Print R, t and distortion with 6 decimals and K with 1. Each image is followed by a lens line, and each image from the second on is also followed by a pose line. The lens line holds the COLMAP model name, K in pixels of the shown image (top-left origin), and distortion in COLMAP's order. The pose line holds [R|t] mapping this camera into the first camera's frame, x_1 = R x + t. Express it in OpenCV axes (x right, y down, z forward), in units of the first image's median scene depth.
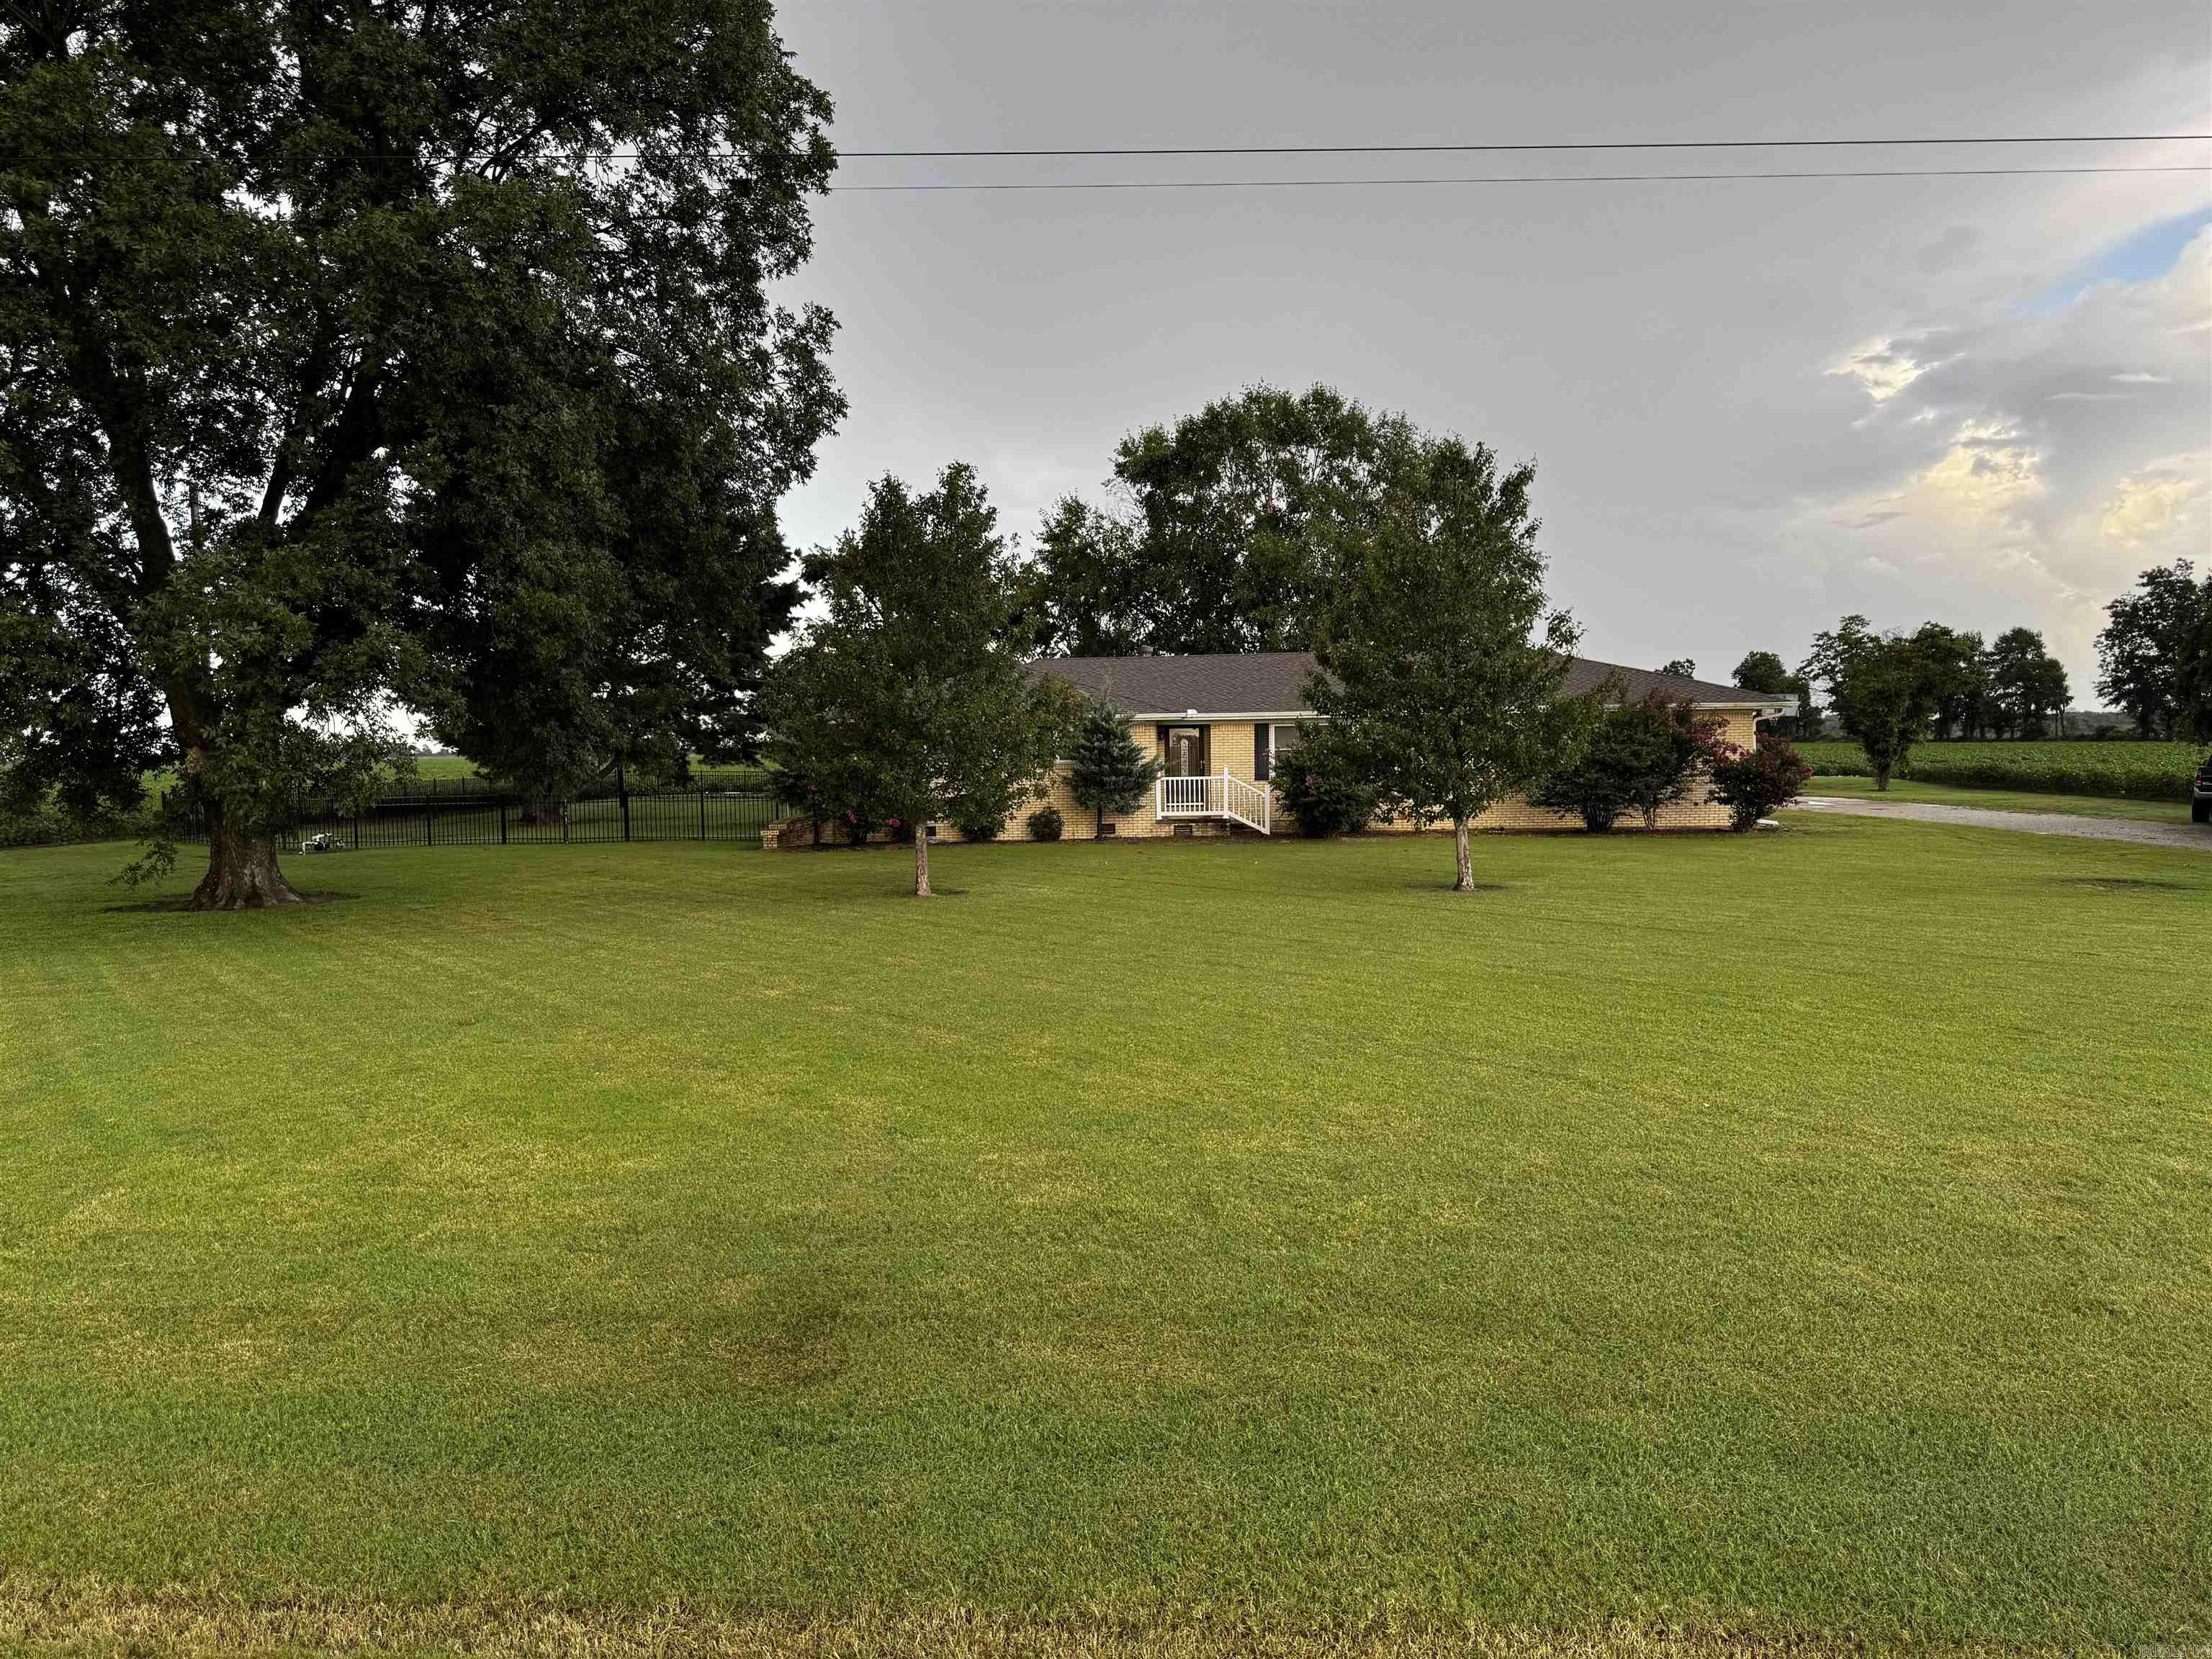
lens RADIAL K [[1555.6, 0, 1106.0], [0, 1555.6, 829.5], [0, 0, 1]] dist [0.180309, -0.300190]
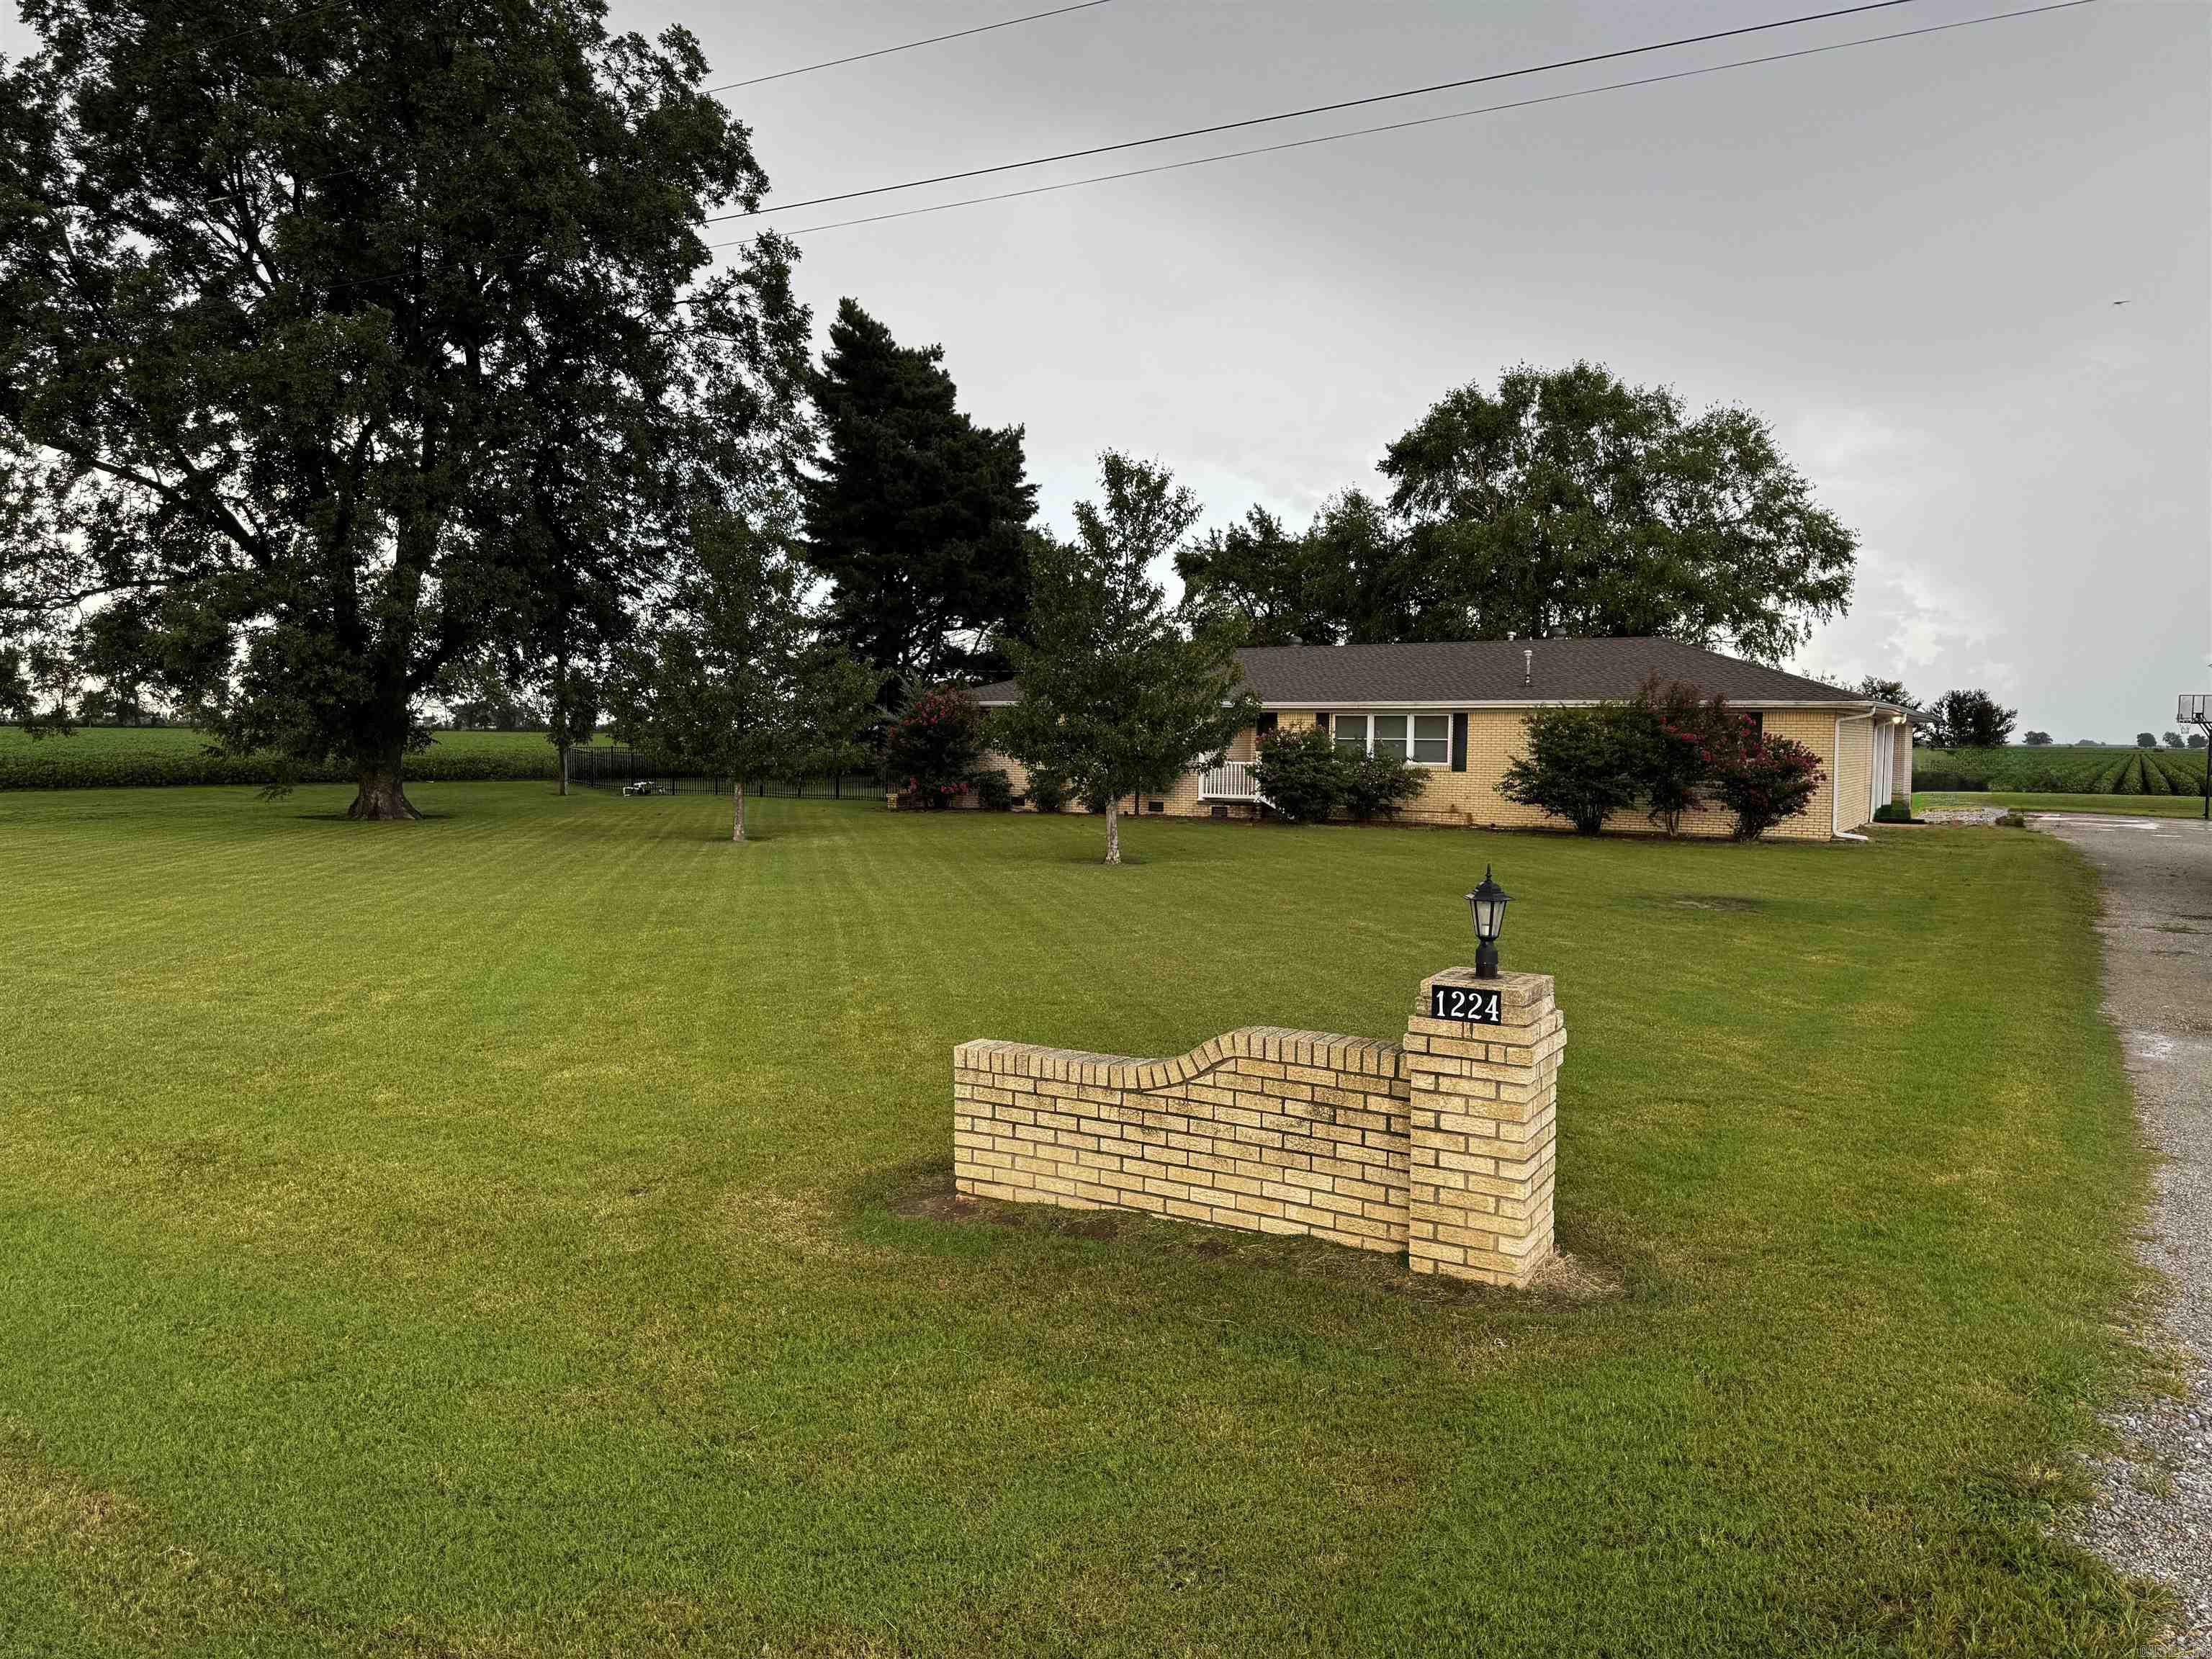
lens RADIAL K [[1555.6, 0, 1106.0], [0, 1555.6, 829.5], [0, 0, 1]] dist [0.180309, -0.300190]
pose [[0.888054, 0.055762, -0.456344, 0.469469], [-0.052273, 0.998427, 0.020276, -0.004741], [0.456757, 0.005849, 0.889572, 0.016128]]
